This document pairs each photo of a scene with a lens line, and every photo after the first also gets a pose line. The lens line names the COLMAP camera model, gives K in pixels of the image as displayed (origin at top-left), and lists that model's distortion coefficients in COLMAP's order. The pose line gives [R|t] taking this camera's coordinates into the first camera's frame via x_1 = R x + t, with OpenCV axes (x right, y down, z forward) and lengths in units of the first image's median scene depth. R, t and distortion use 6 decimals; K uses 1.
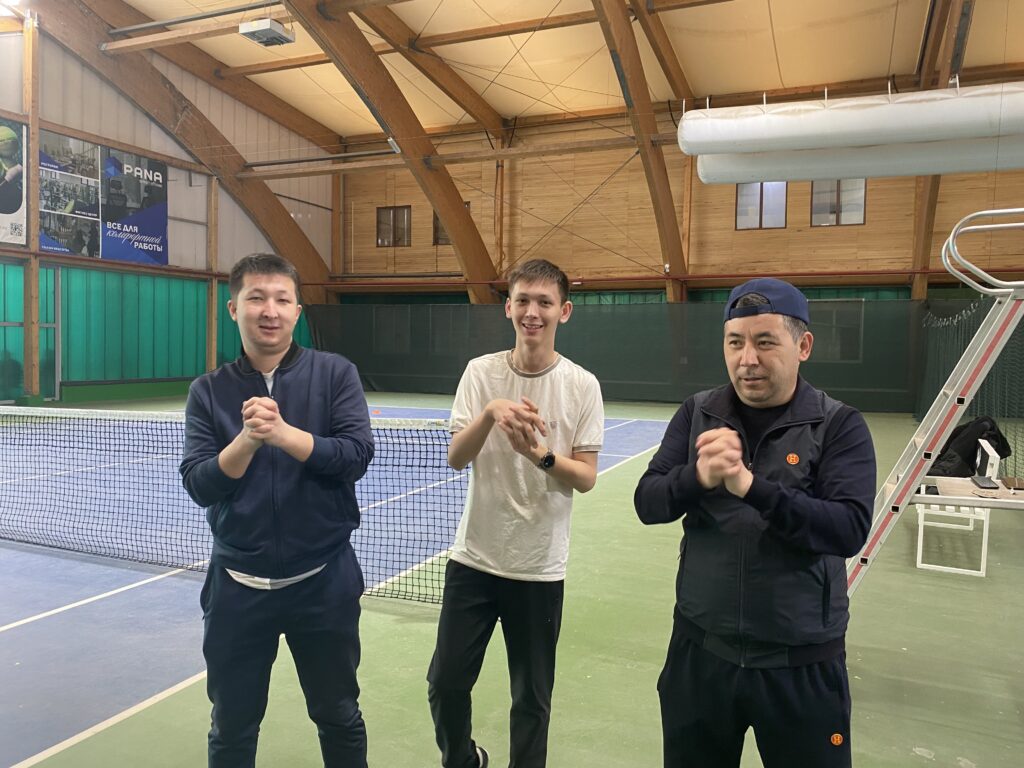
lens RADIAL K [[782.0, 0, 512.0], [0, 782.0, 384.0], [0, 0, 1]] dist [0.004576, -0.001611]
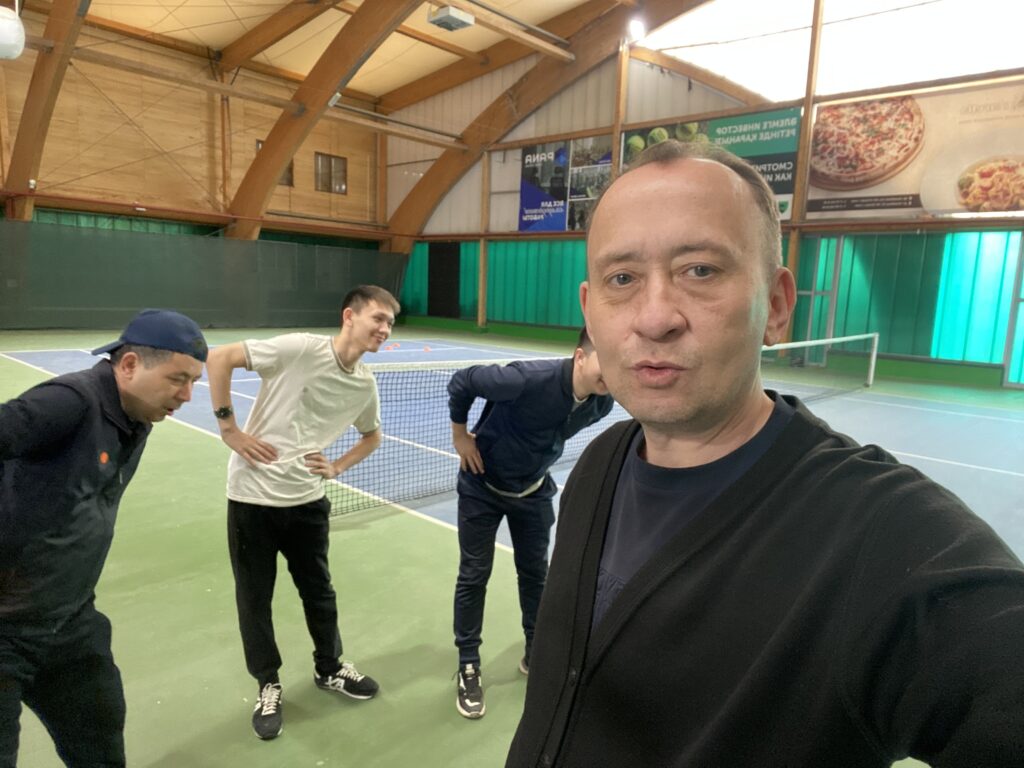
lens RADIAL K [[687.1, 0, 512.0], [0, 687.1, 384.0], [0, 0, 1]] dist [-0.006254, -0.001803]
pose [[0.317749, -0.127184, 0.939606, -5.981313], [0.004960, 0.991172, 0.132487, -0.239404], [-0.948162, -0.037437, 0.315575, 2.744268]]
